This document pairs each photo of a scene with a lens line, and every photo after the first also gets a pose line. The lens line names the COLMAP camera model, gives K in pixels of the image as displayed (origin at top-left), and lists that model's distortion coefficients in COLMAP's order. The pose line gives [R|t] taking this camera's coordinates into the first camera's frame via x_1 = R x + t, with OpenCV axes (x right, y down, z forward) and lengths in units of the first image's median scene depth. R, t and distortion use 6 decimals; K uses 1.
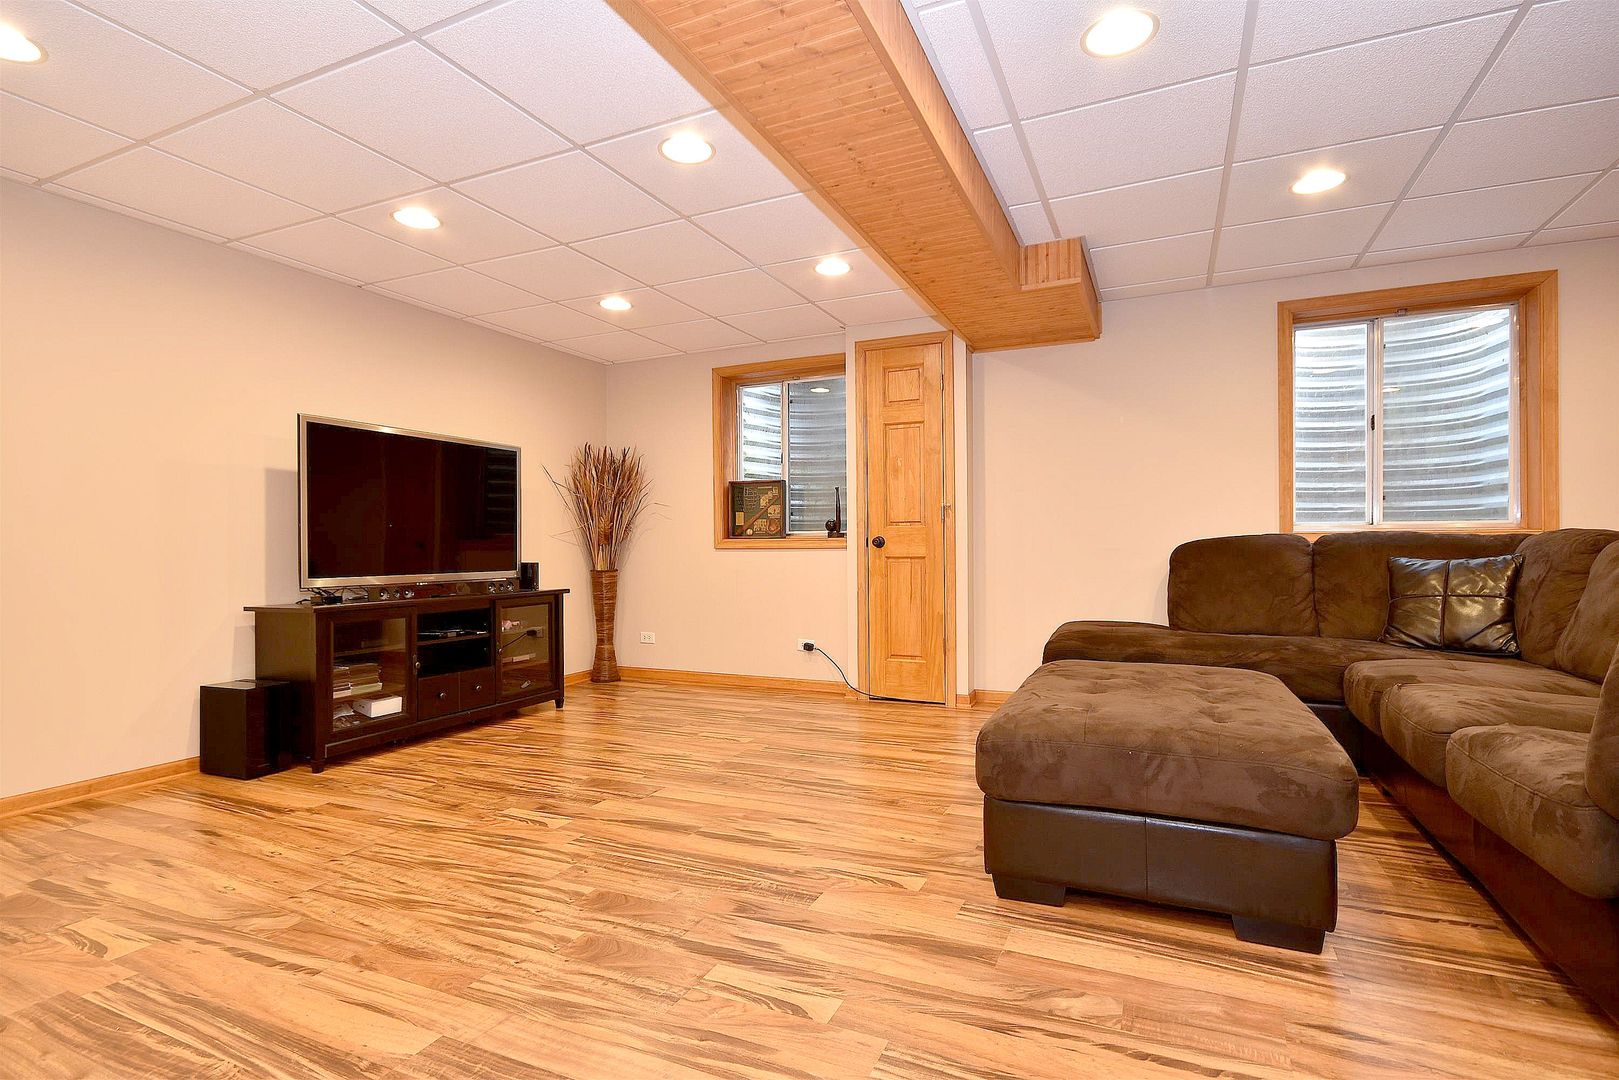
lens RADIAL K [[803.8, 0, 808.7], [0, 803.8, 544.2], [0, 0, 1]] dist [0.011235, 0.000271]
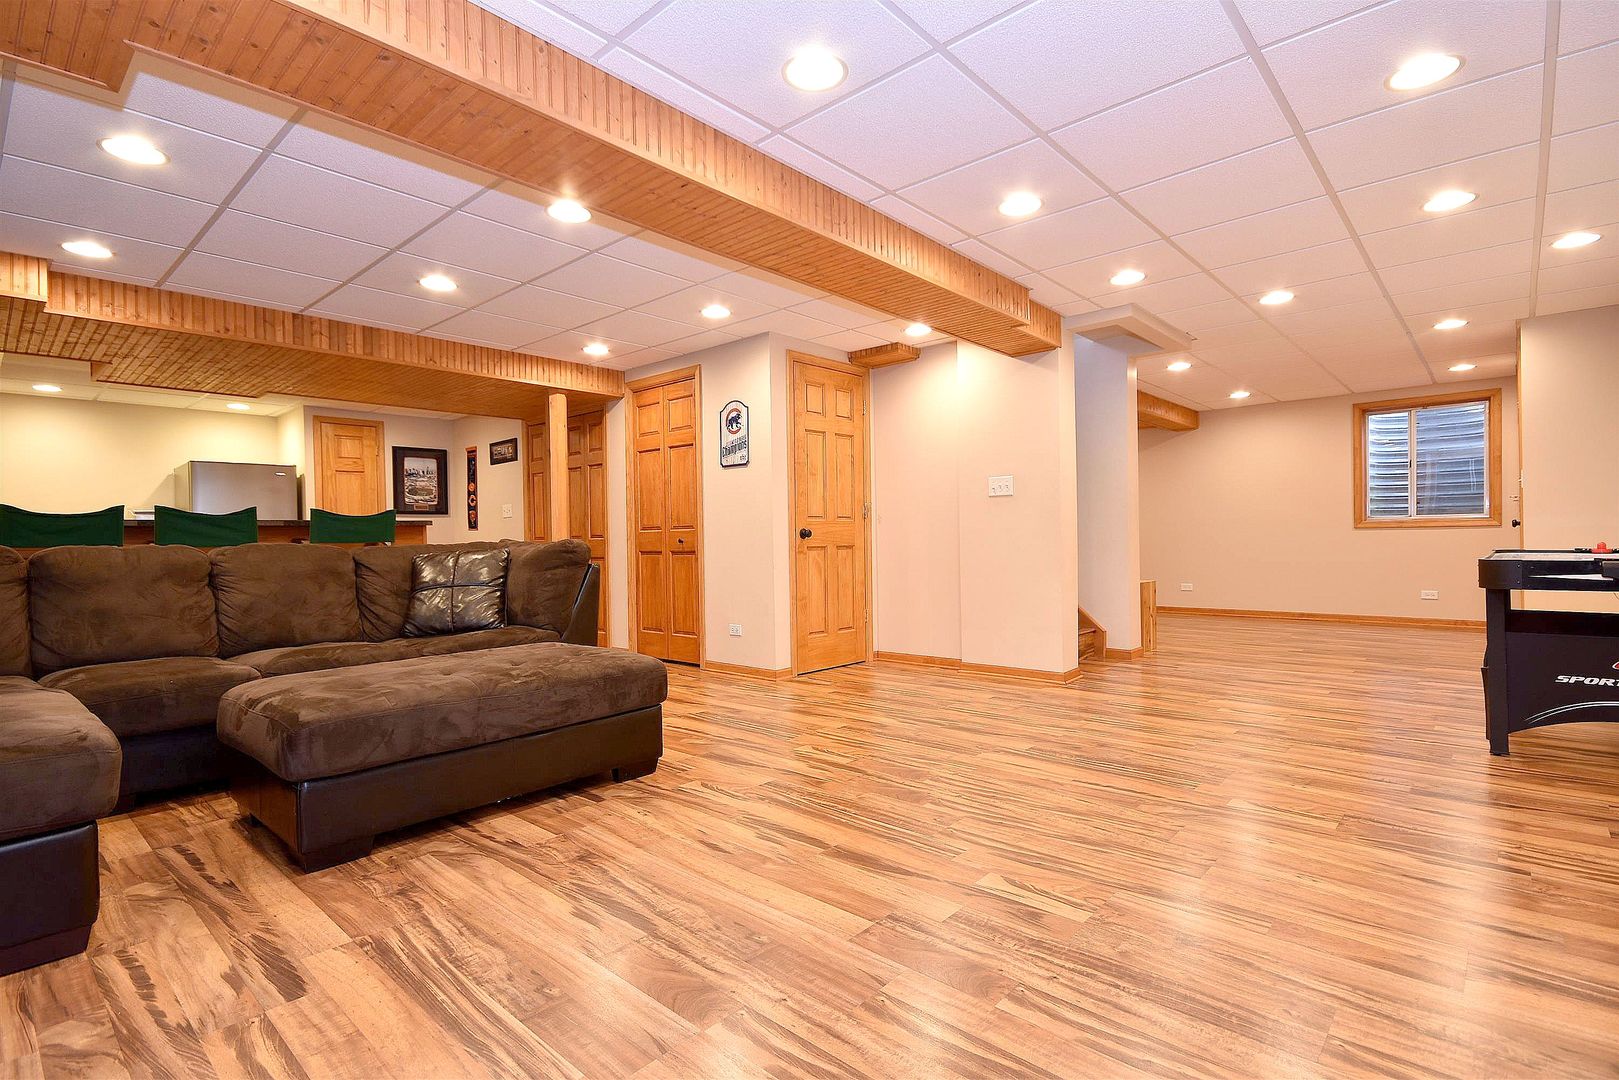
lens RADIAL K [[772.6, 0, 811.3], [0, 772.6, 540.0], [0, 0, 1]] dist [0.006083, 0.000285]
pose [[-0.955527, 0.026933, 0.293670, -0.361439], [0.026917, 0.999629, -0.004099, 0.011384], [-0.293671, 0.003988, -0.955898, 1.716652]]
